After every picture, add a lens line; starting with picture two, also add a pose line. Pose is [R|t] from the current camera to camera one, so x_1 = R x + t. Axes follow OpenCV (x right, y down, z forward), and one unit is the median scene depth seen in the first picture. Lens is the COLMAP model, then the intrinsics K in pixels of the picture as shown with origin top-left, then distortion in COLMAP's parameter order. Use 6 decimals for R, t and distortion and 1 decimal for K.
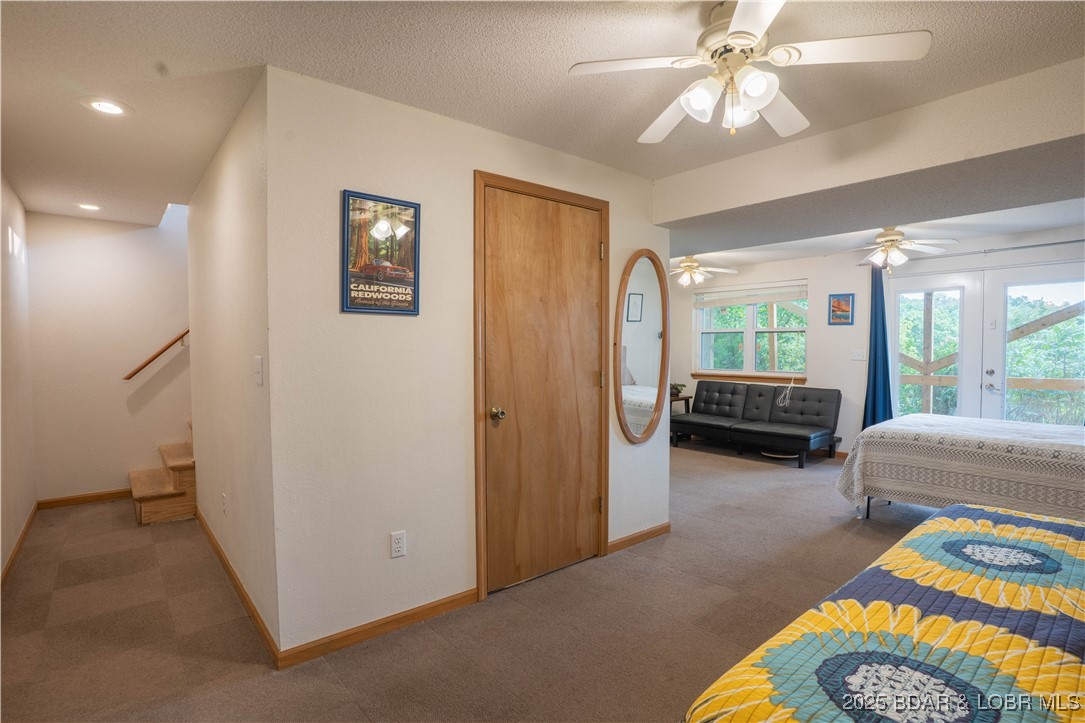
lens RADIAL K [[538.2, 0, 545.4], [0, 538.2, 360.8], [0, 0, 1]] dist [-0.027106, 0.000145]
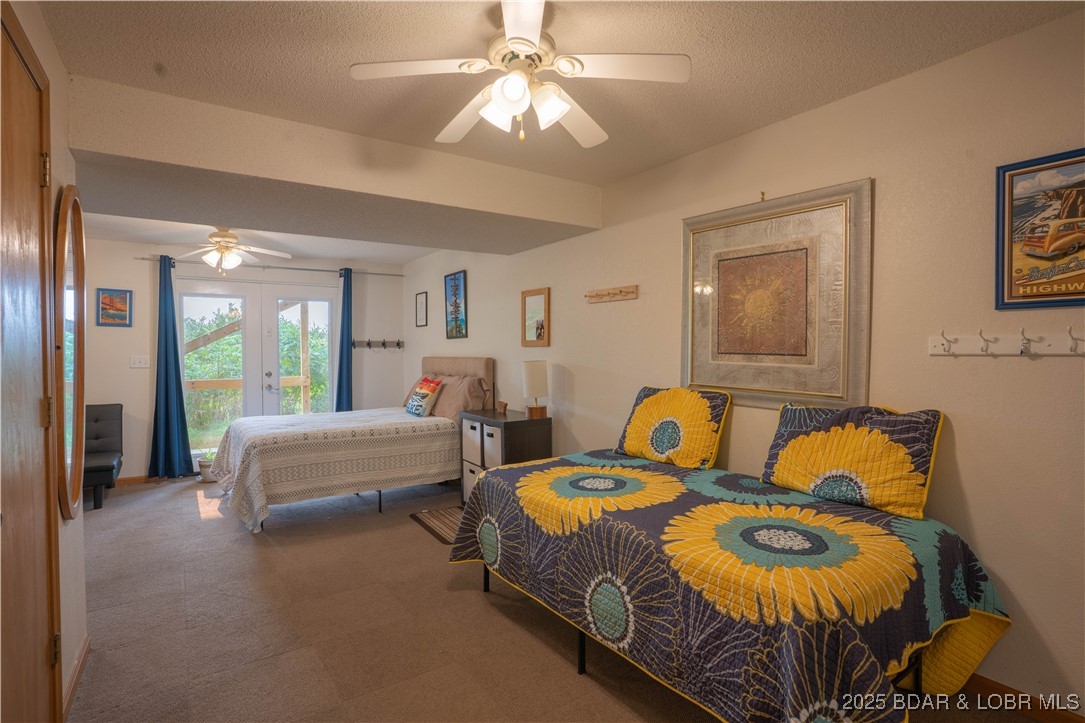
lens RADIAL K [[538.2, 0, 545.4], [0, 538.2, 360.8], [0, 0, 1]] dist [-0.027106, 0.000145]
pose [[0.108555, -0.021210, 0.993864, -0.286831], [0.027453, 0.999455, 0.018331, -0.014700], [-0.993711, 0.025295, 0.109078, 0.356712]]
